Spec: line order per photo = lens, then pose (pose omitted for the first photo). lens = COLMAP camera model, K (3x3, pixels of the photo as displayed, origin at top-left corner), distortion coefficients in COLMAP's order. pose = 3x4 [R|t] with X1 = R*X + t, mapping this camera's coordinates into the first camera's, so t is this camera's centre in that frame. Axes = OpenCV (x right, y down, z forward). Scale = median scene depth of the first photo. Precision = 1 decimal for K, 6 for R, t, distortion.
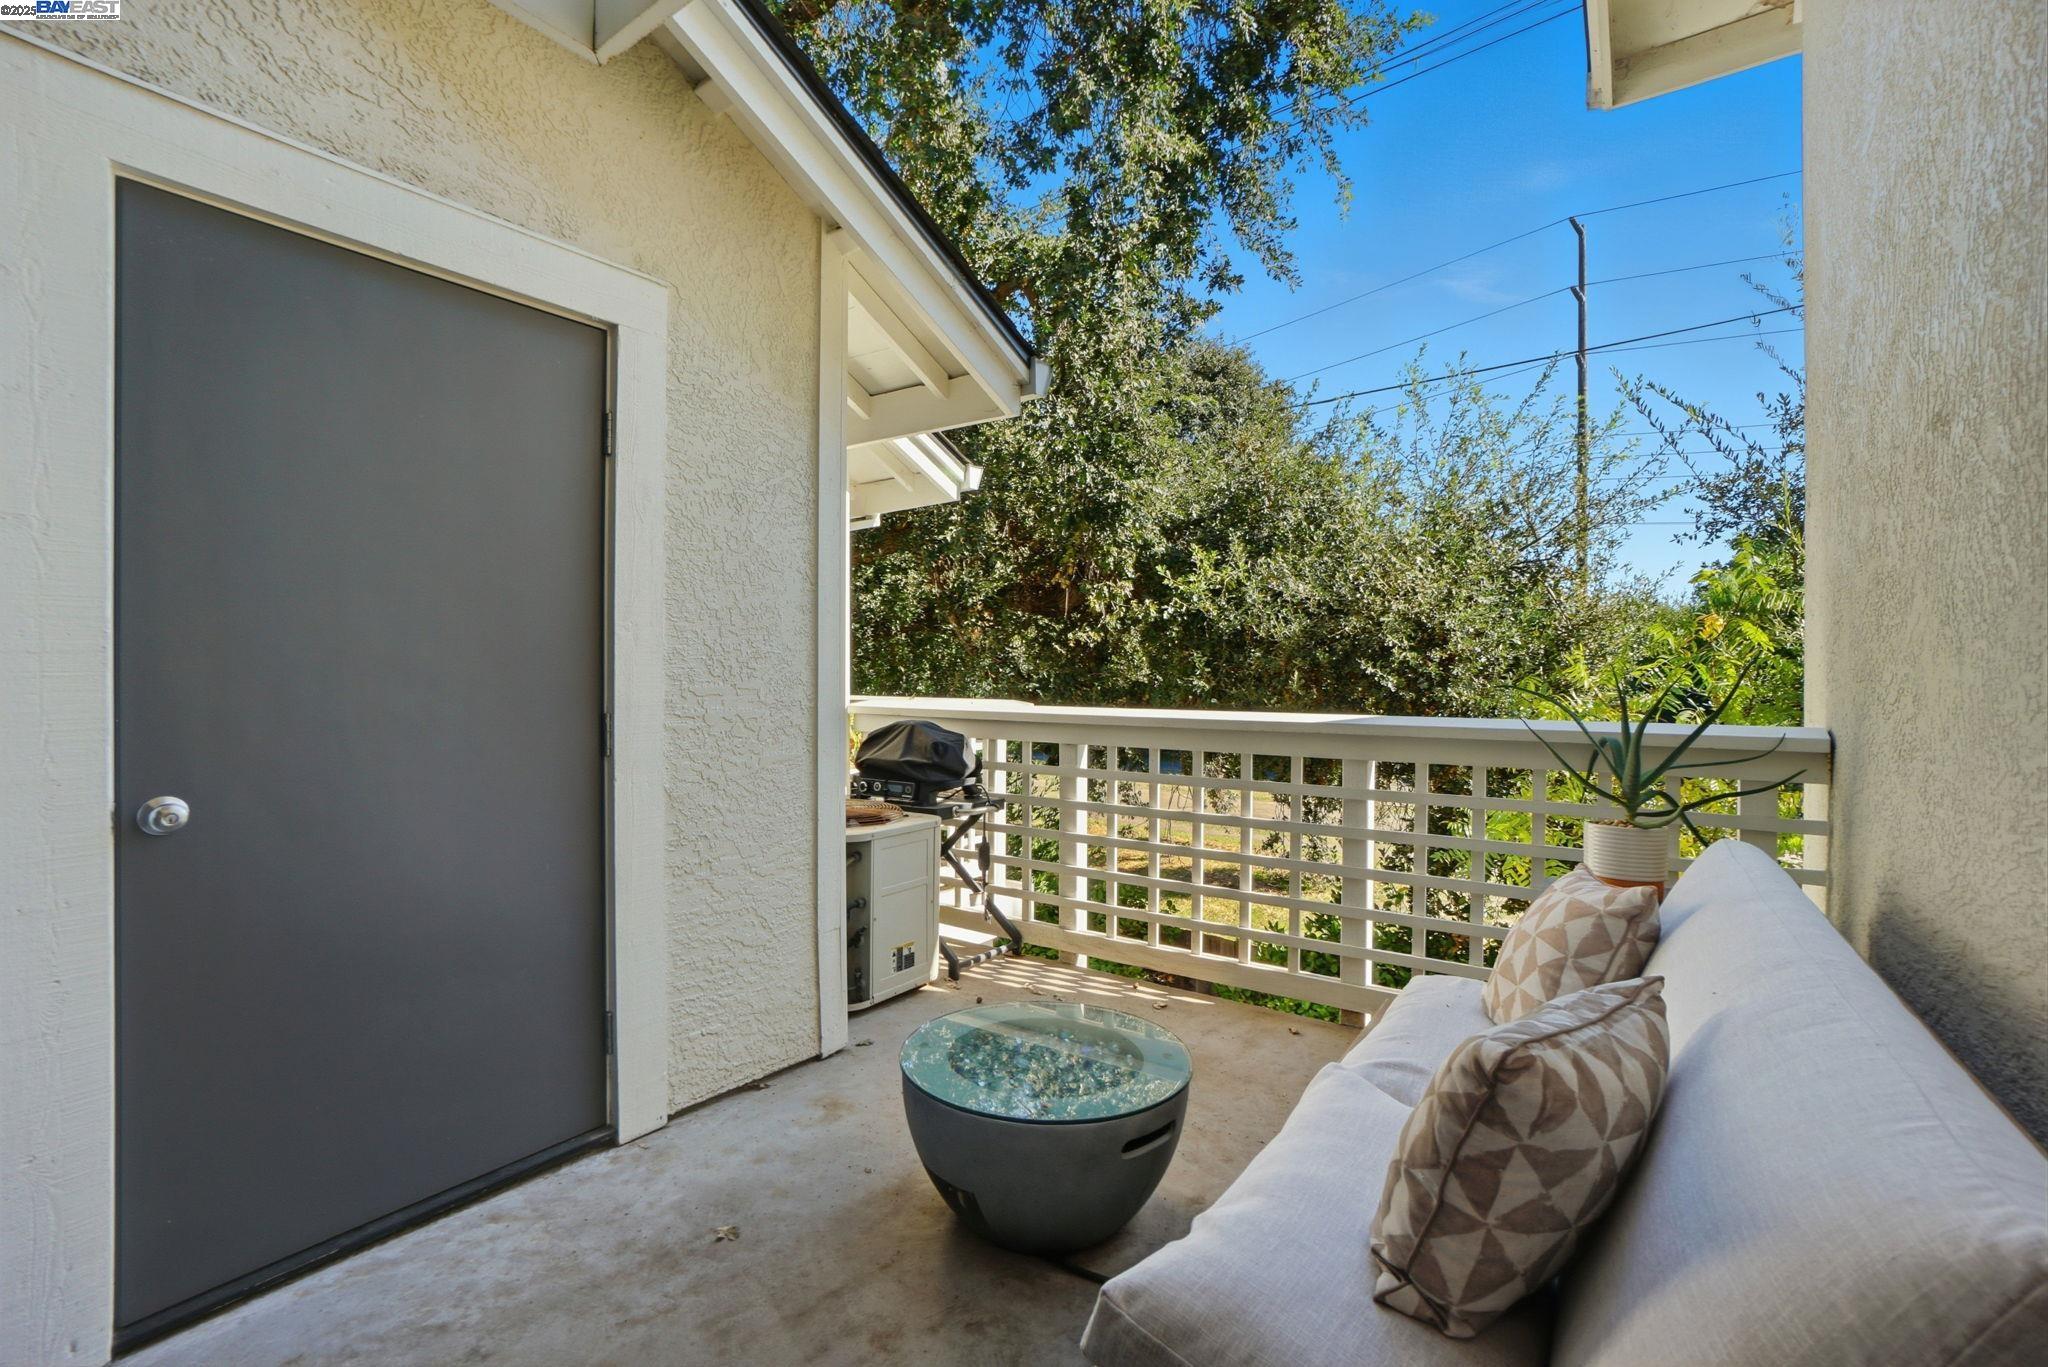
lens RADIAL K [[950.3, 0, 1004.8], [0, 950.3, 671.3], [0, 0, 1]] dist [-0.043814, 0.000645]
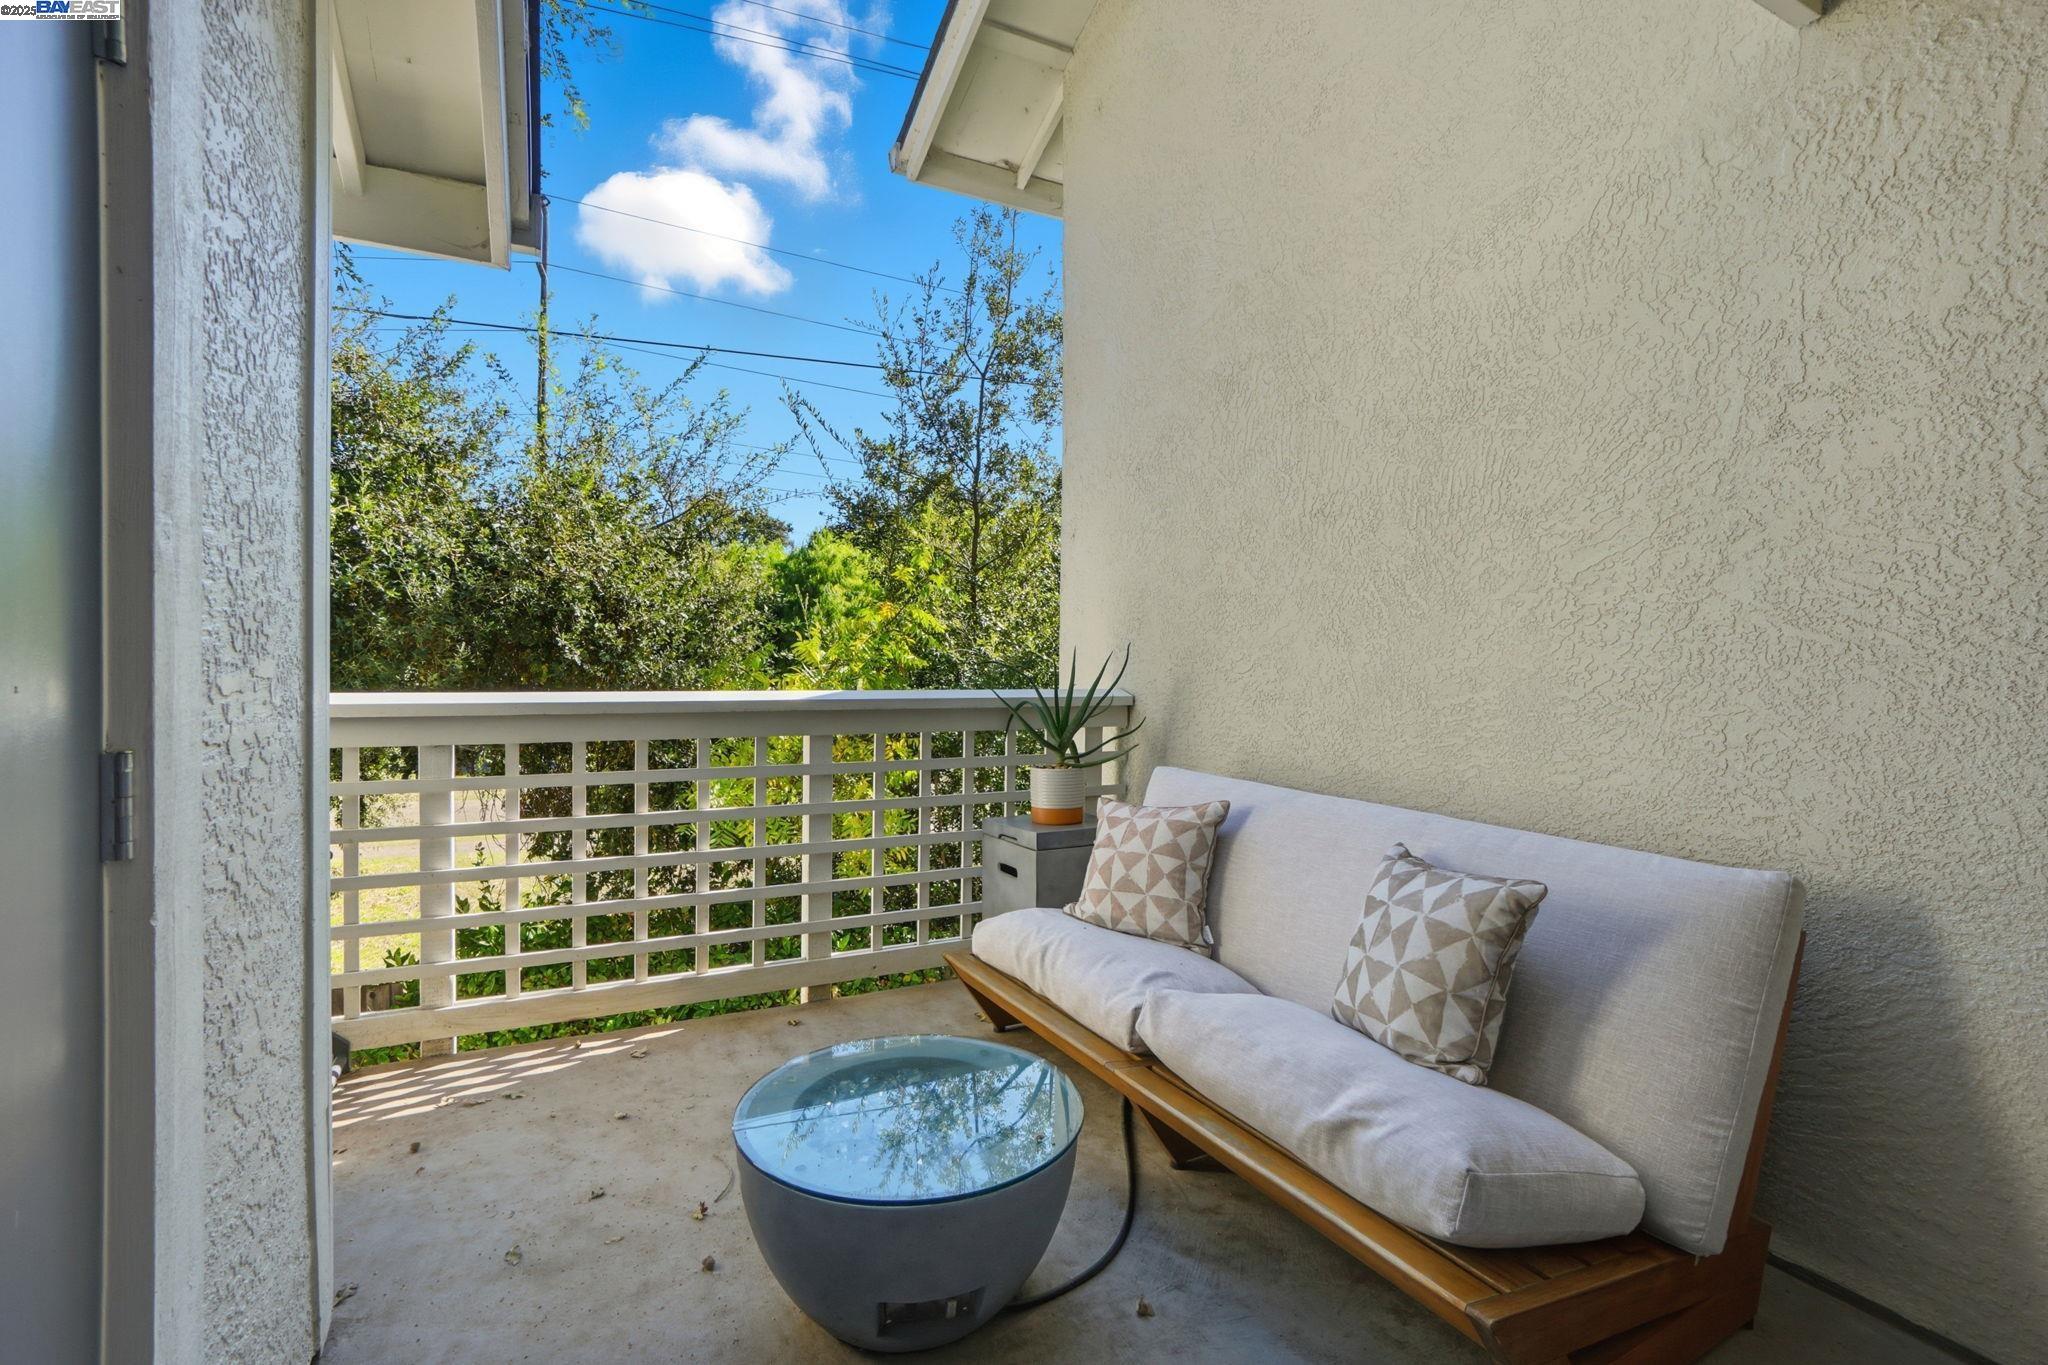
lens RADIAL K [[969.4, 0, 1024.3], [0, 969.4, 645.0], [0, 0, 1]] dist [-0.000153, 0.000290]
pose [[0.448458, 0.007826, 0.893770, -0.405928], [-0.012511, 0.999919, -0.002478, -0.002840], [-0.893716, -0.010071, 0.448519, 0.299515]]
